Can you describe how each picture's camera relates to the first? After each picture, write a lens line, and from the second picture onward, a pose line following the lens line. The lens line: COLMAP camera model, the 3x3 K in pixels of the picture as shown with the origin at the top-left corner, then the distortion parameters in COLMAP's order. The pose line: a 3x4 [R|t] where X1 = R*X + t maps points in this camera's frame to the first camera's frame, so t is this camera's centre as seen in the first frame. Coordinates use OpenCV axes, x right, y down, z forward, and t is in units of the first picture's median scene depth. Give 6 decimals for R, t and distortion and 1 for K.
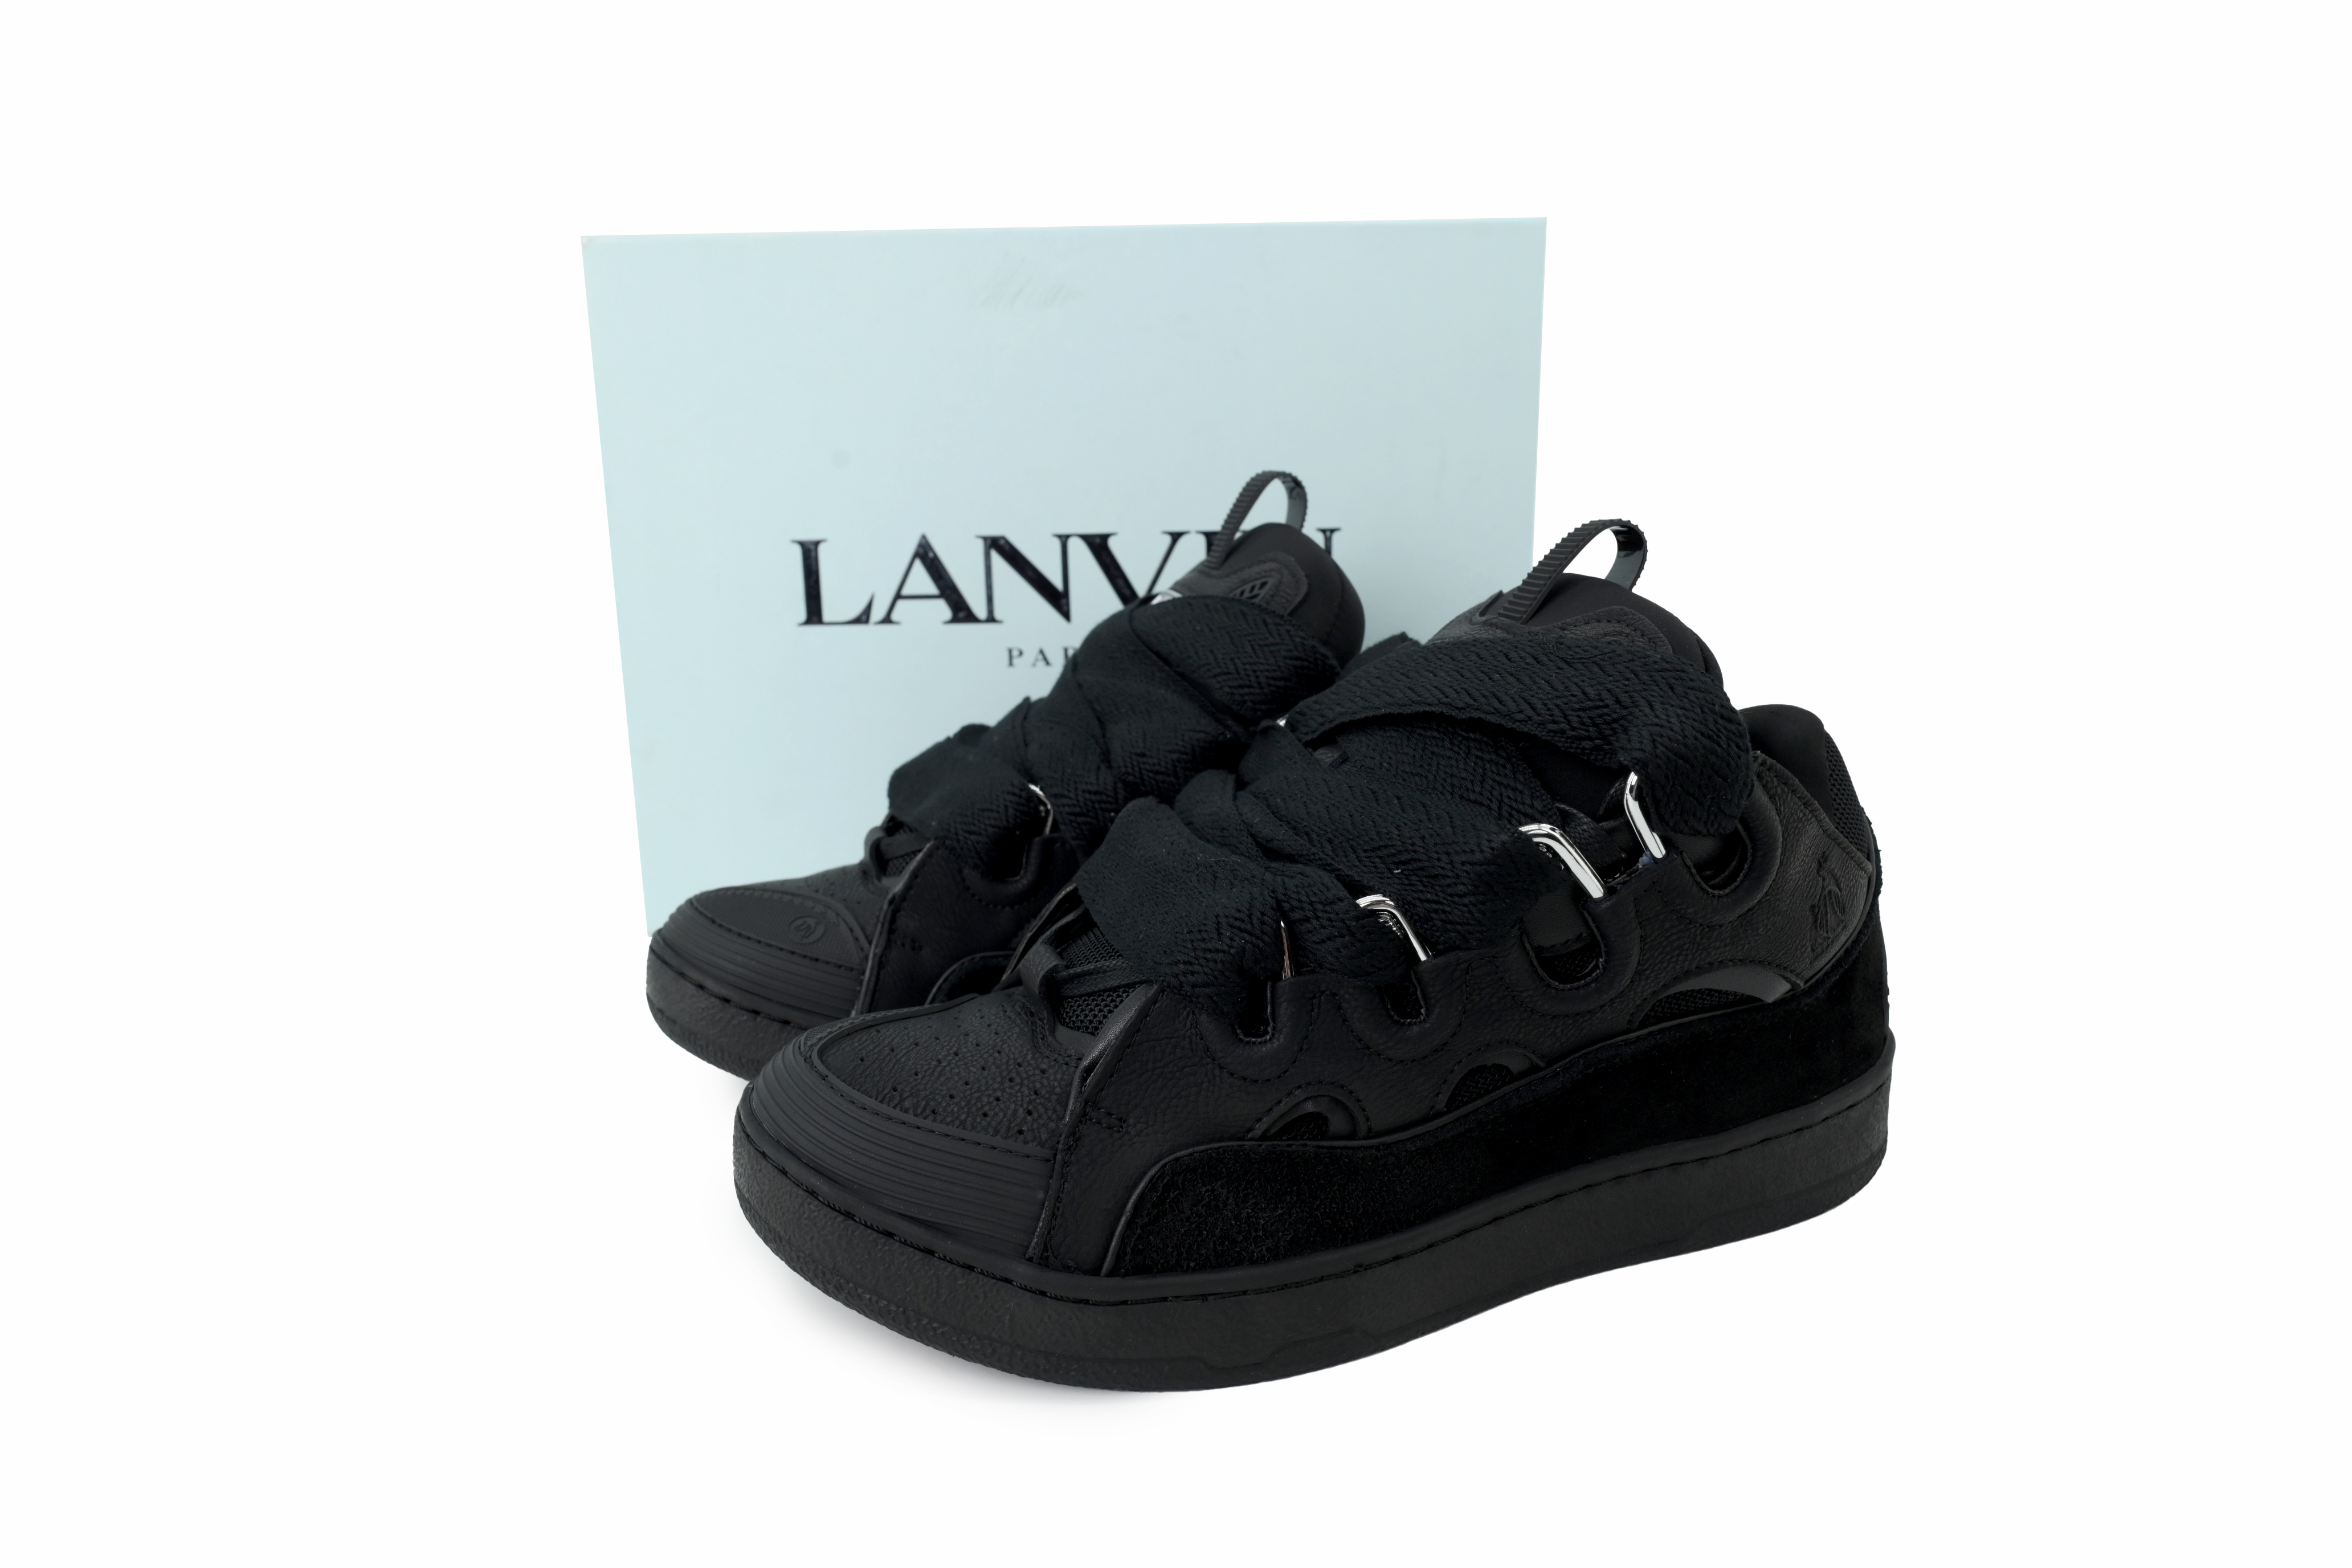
lens RADIAL K [[1581.6, 0, 1176.0], [0, 1581.6, 784.0], [0, 0, 1]] dist [0.000909, -0.000491]
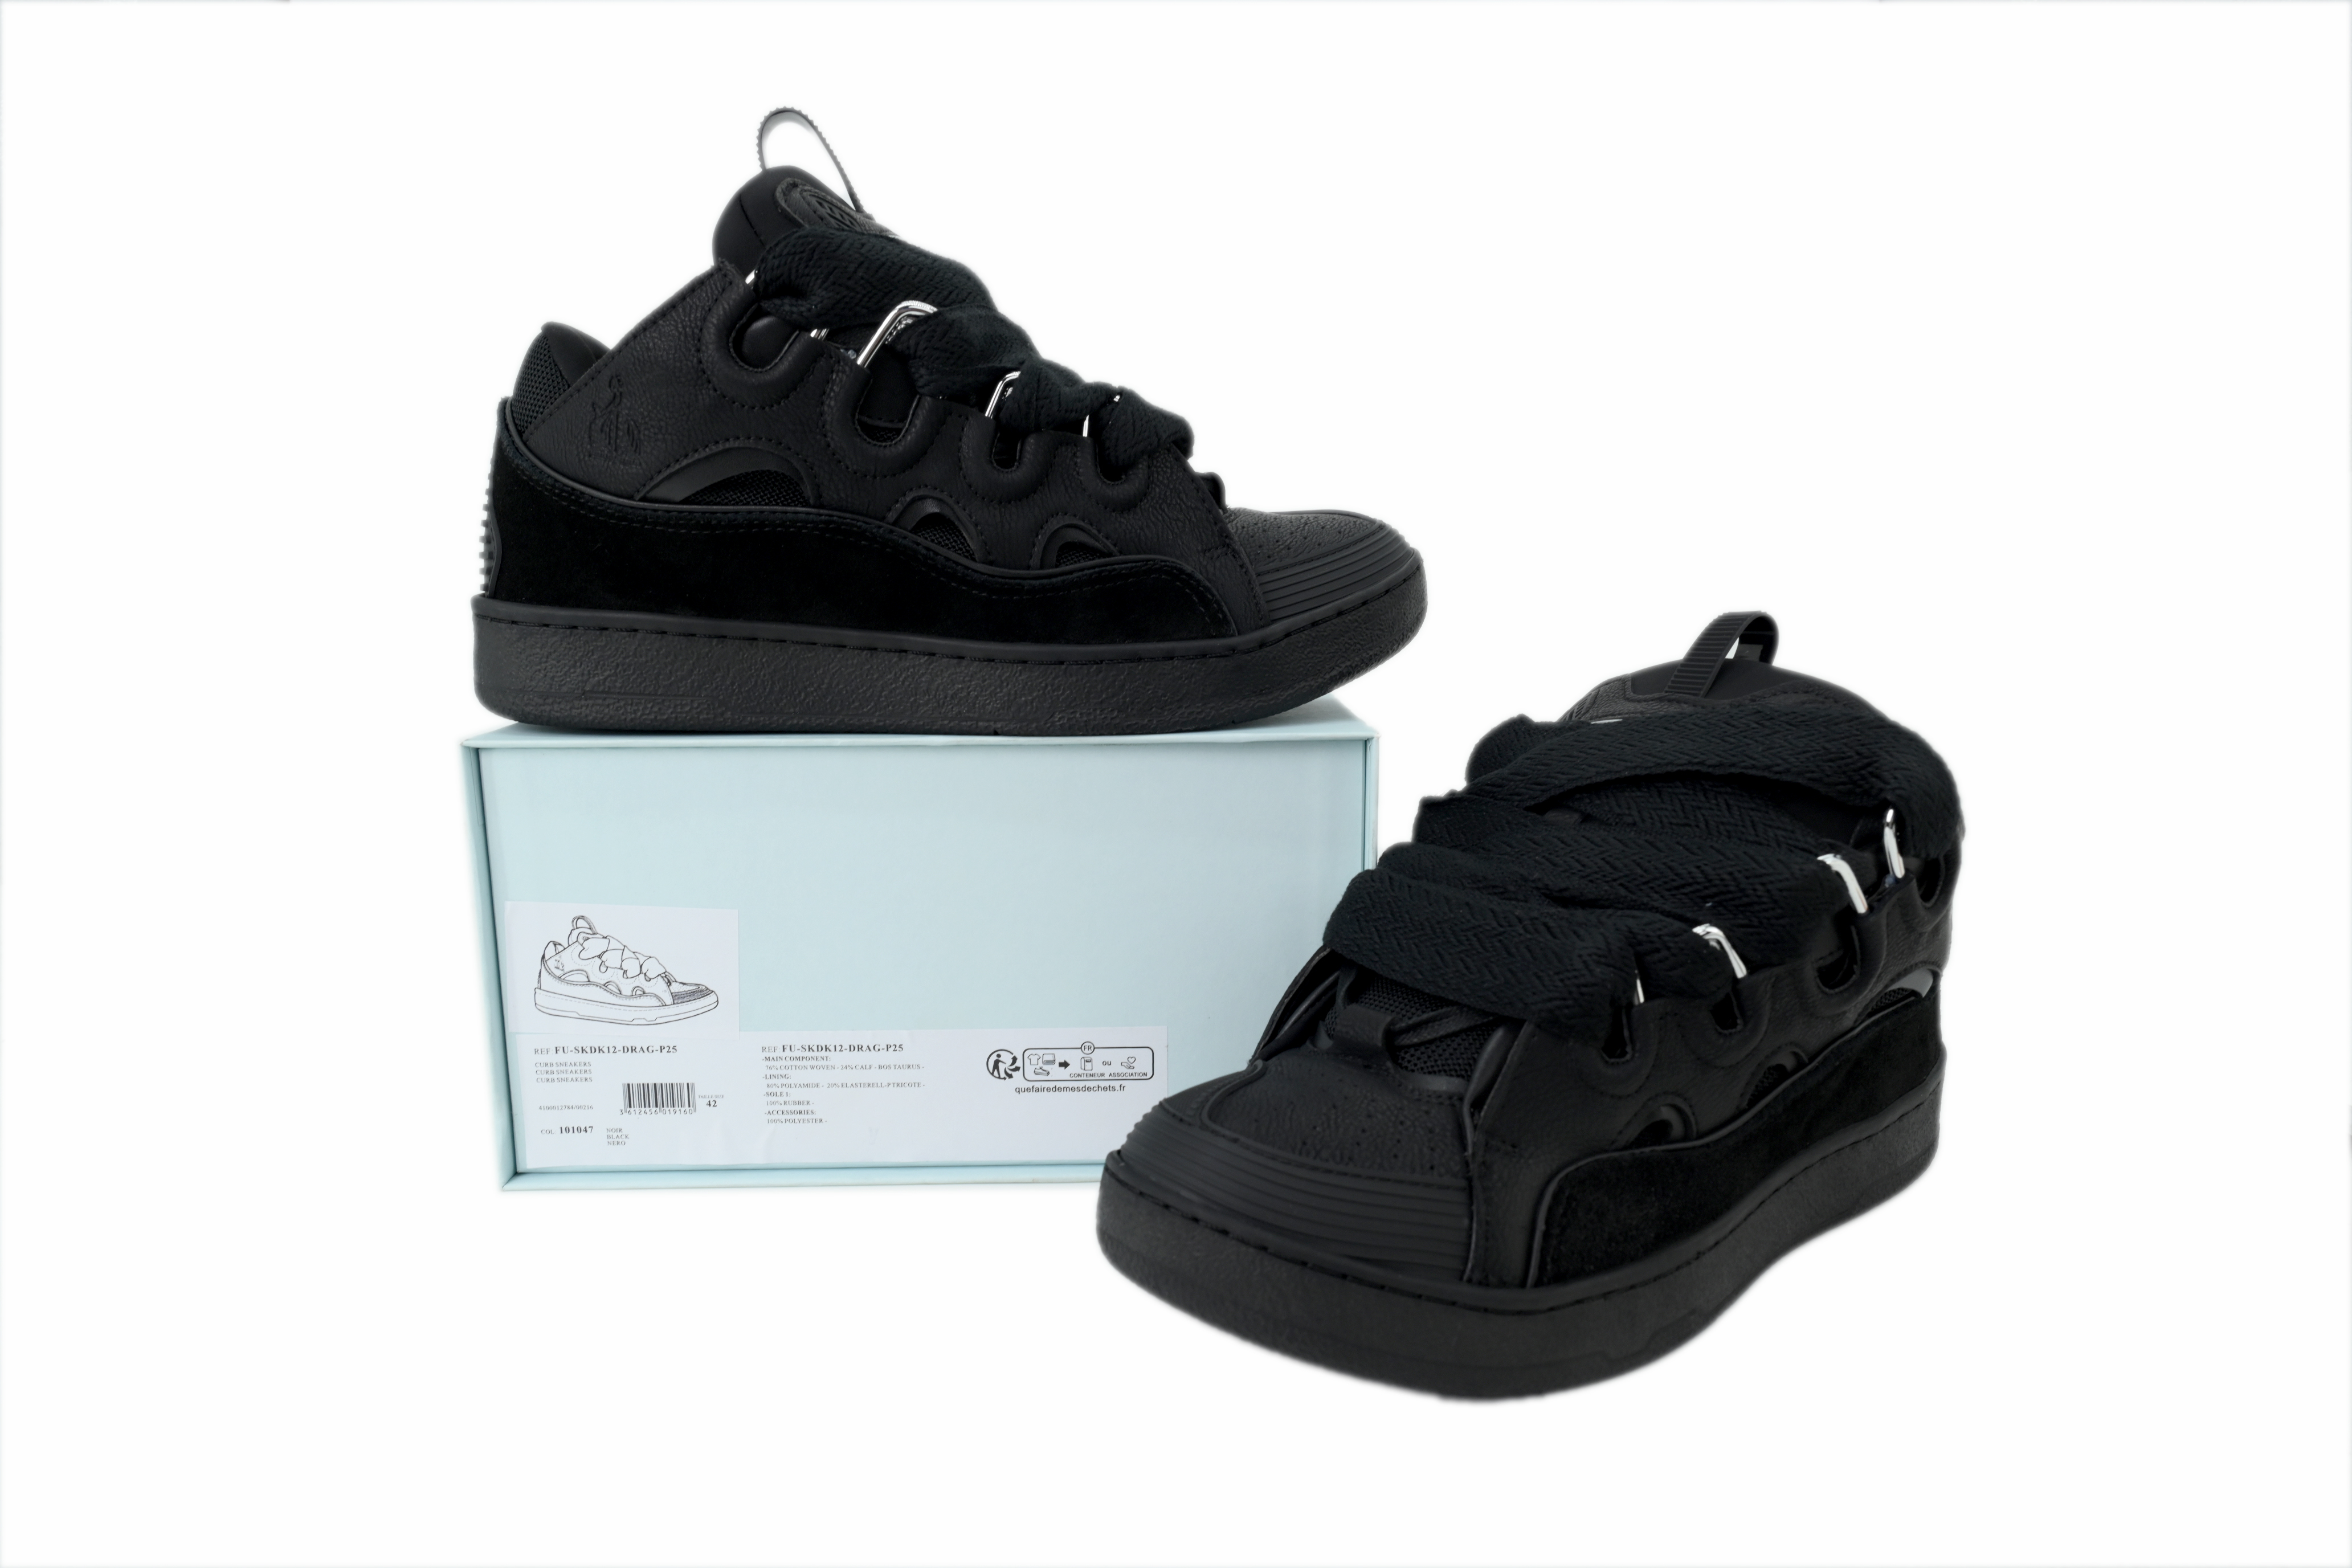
lens RADIAL K [[1581.6, 0, 1176.0], [0, 1581.6, 784.0], [0, 0, 1]] dist [0.000909, -0.000491]
pose [[0.955412, -0.046539, 0.291585, -0.577427], [0.068034, 0.995627, -0.064012, 0.014215], [-0.287331, 0.080995, 0.954401, -0.014052]]
